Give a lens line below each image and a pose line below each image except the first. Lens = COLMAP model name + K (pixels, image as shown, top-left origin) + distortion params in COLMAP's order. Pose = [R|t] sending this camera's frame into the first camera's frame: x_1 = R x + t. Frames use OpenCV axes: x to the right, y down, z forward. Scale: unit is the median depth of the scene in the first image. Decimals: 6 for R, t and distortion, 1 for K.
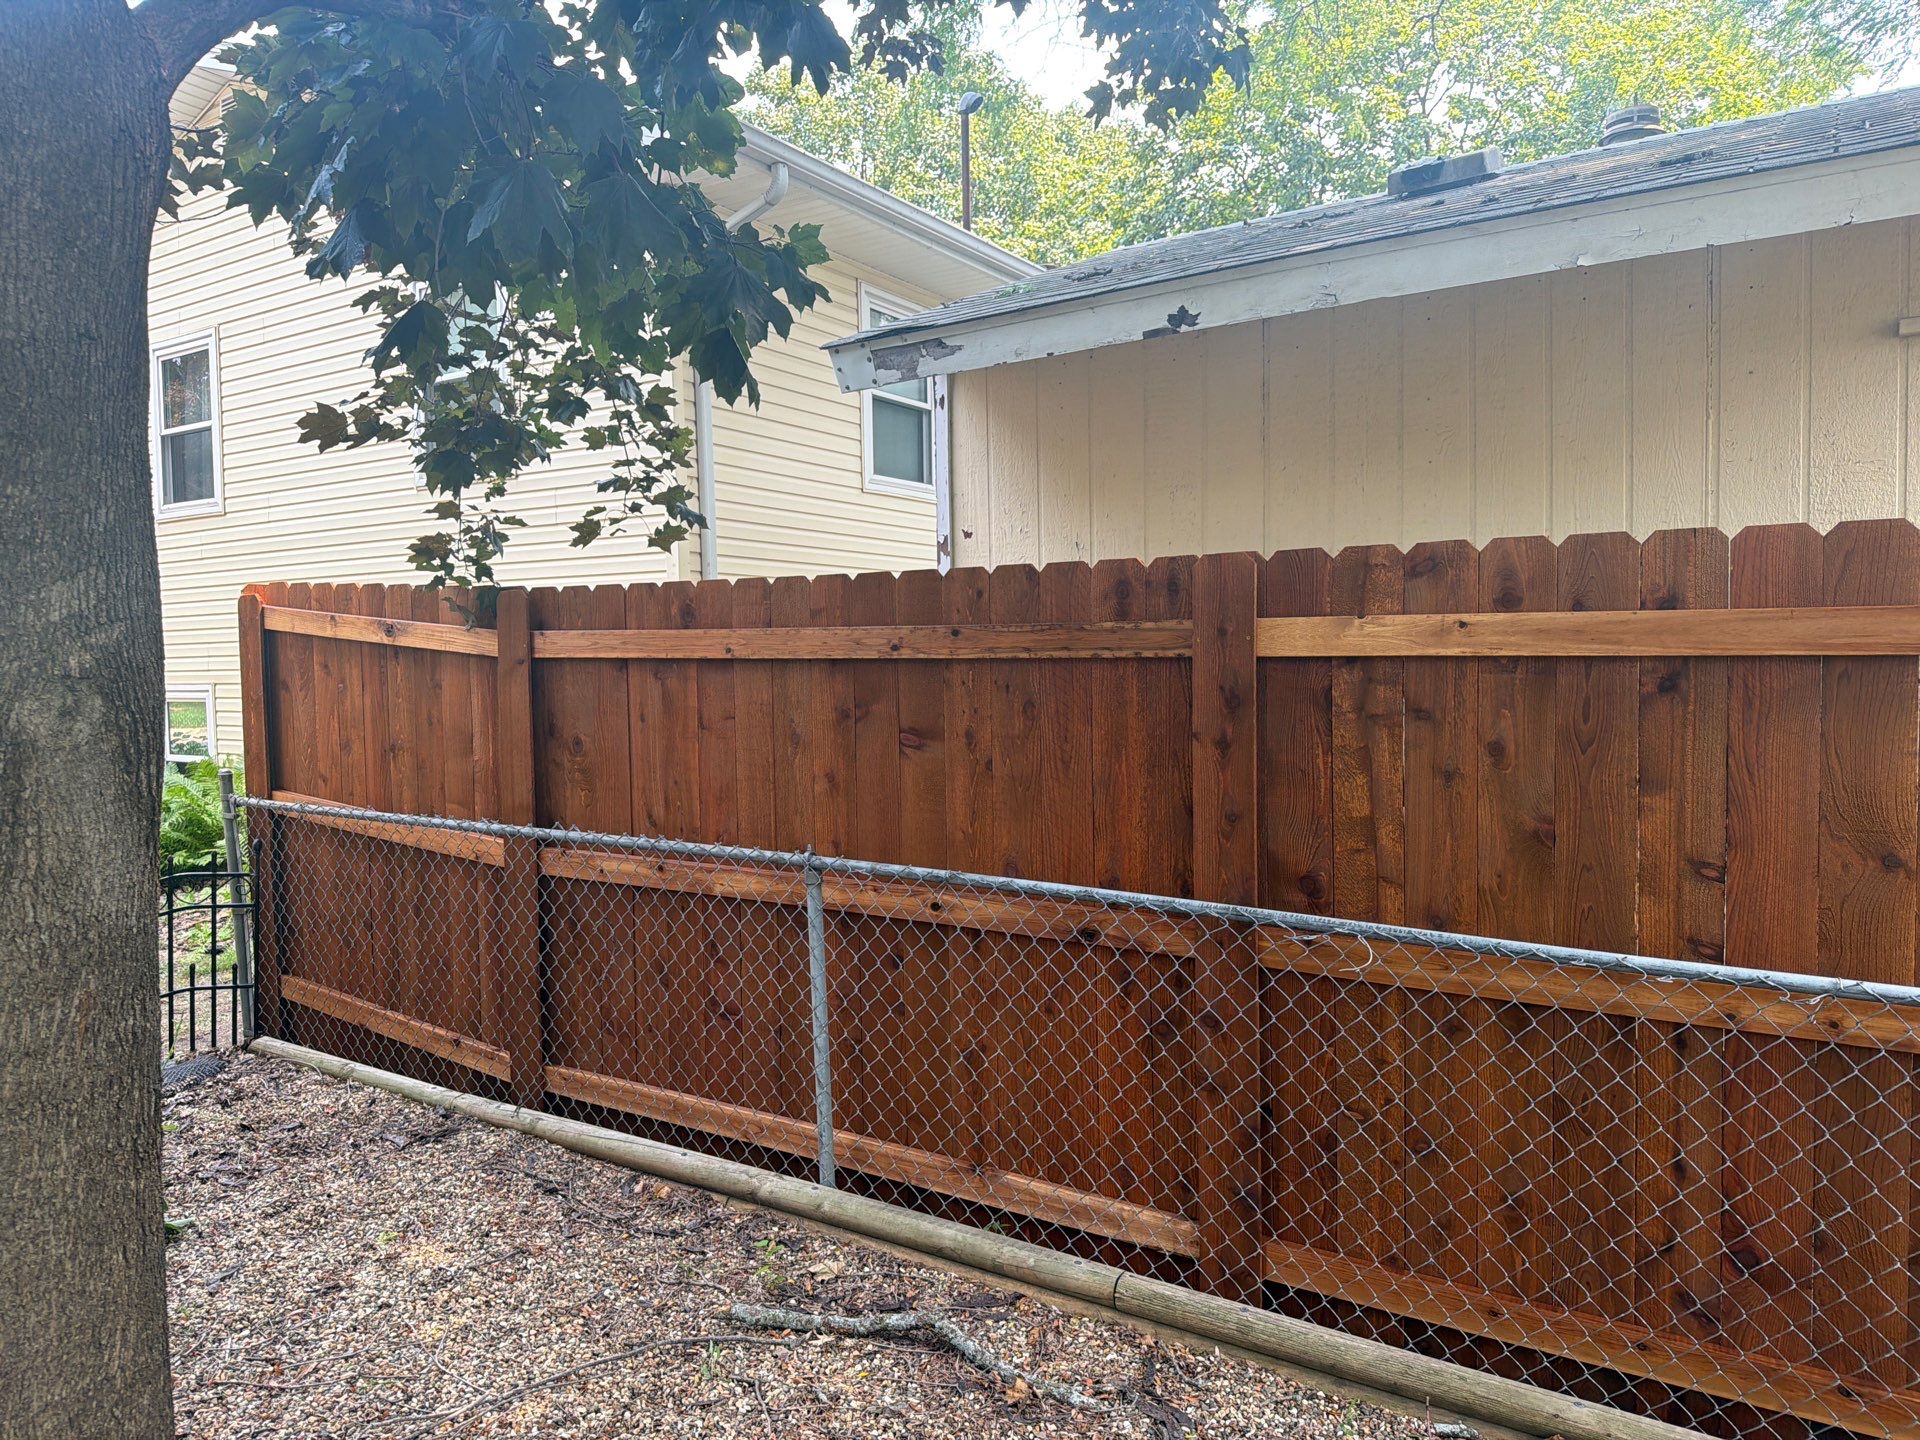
lens RADIAL K [[1321.6, 0, 966.5], [0, 1321.6, 722.3], [0, 0, 1]] dist [0.159433, -0.274132]
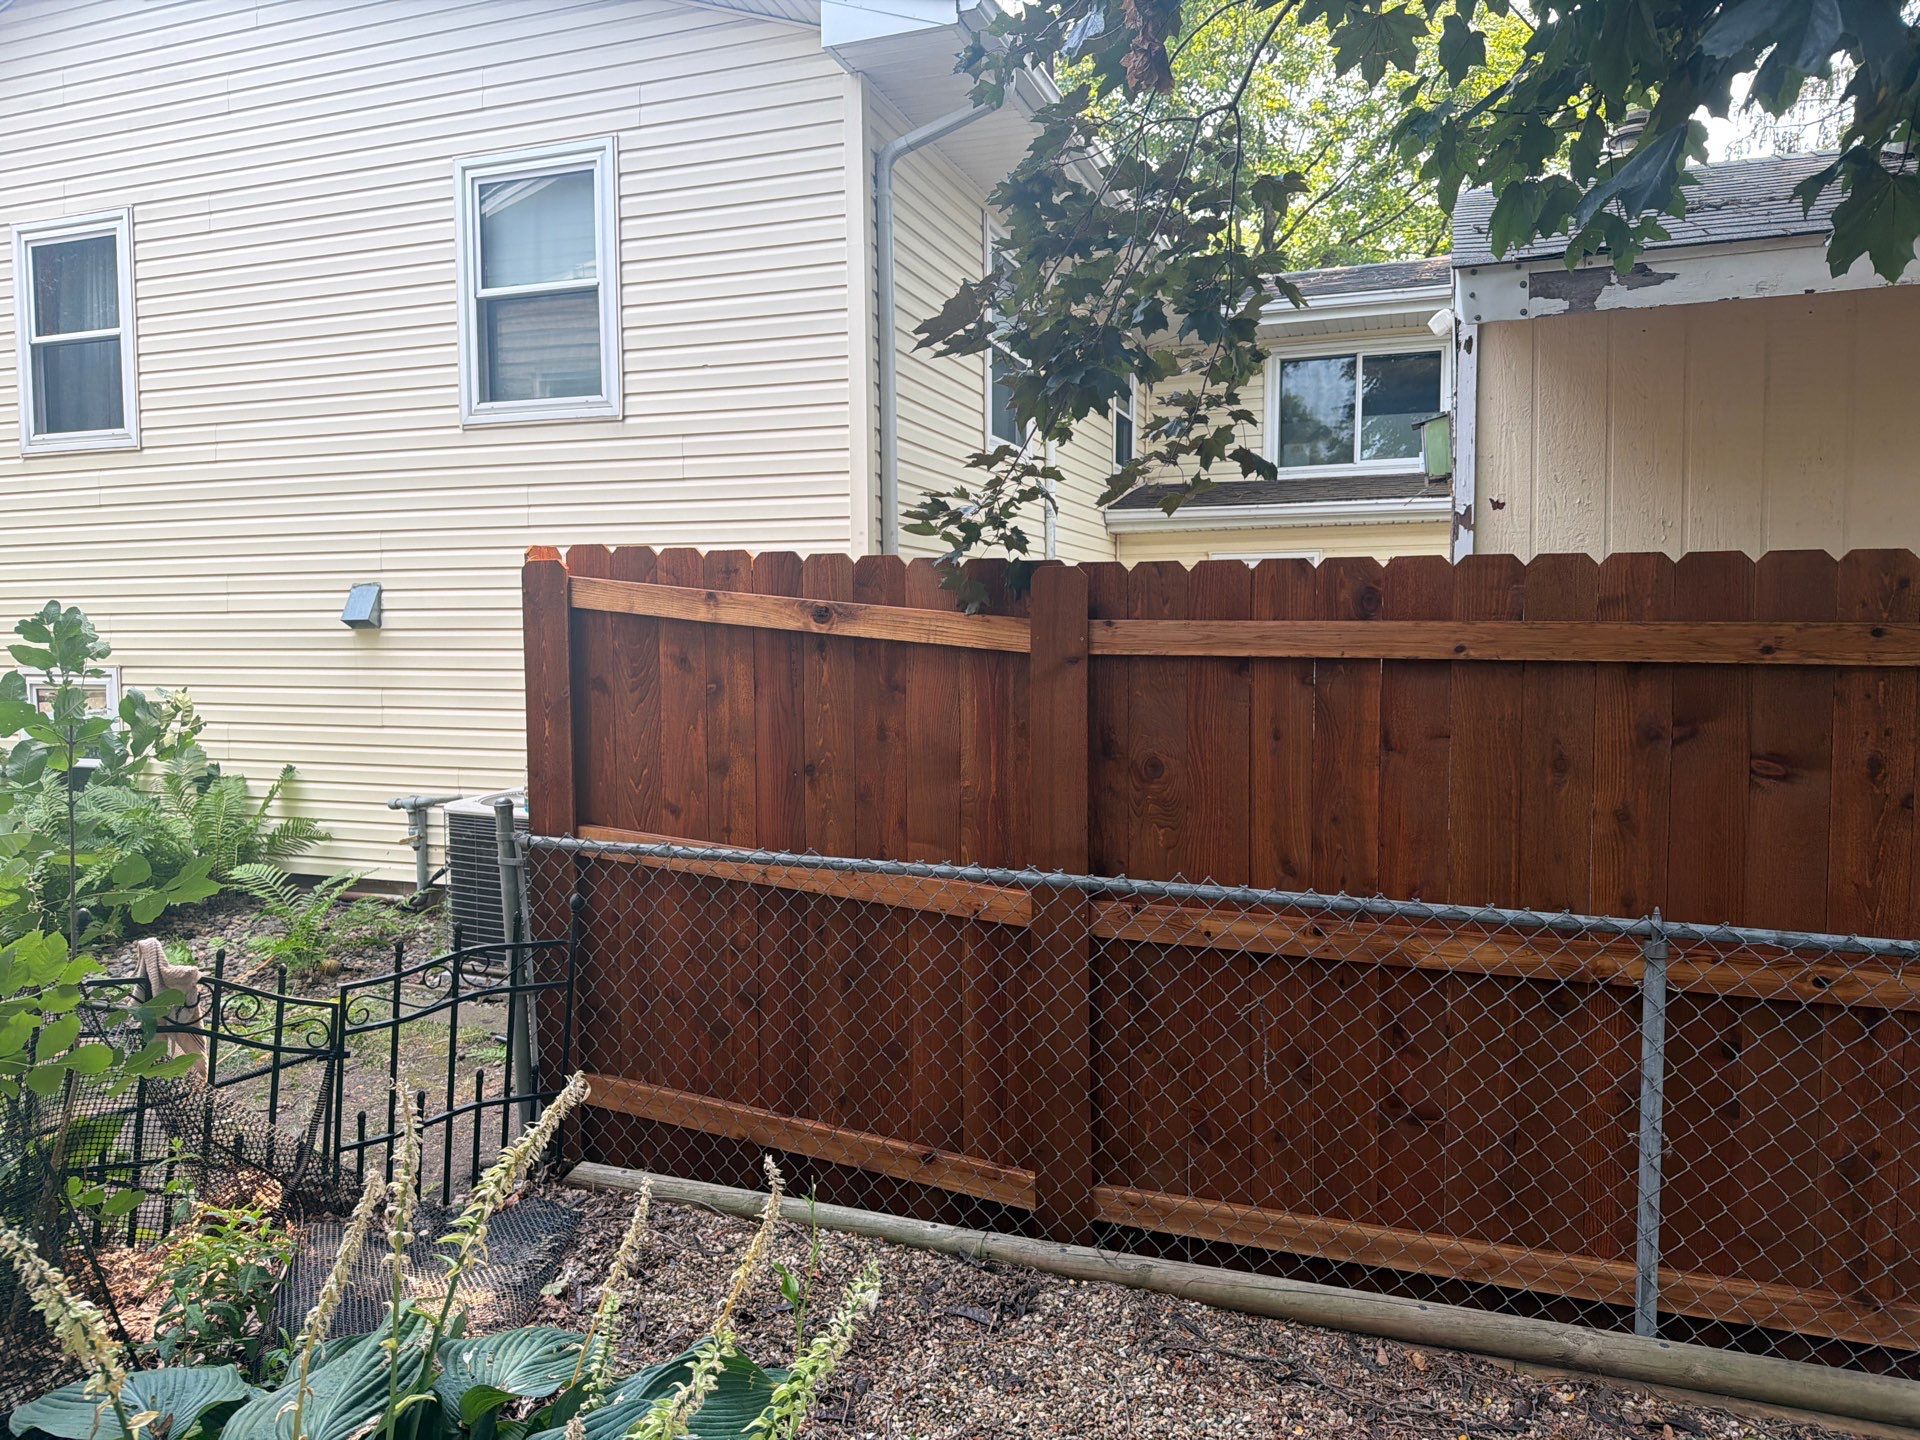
lens RADIAL K [[1314.0, 0, 962.7], [0, 1314.0, 699.7], [0, 0, 1]] dist [0.063005, -0.079936]
pose [[0.971982, -0.003778, 0.235024, -0.573565], [0.002179, 0.999973, 0.007062, -0.028019], [-0.235045, -0.006352, 0.971964, 0.294369]]
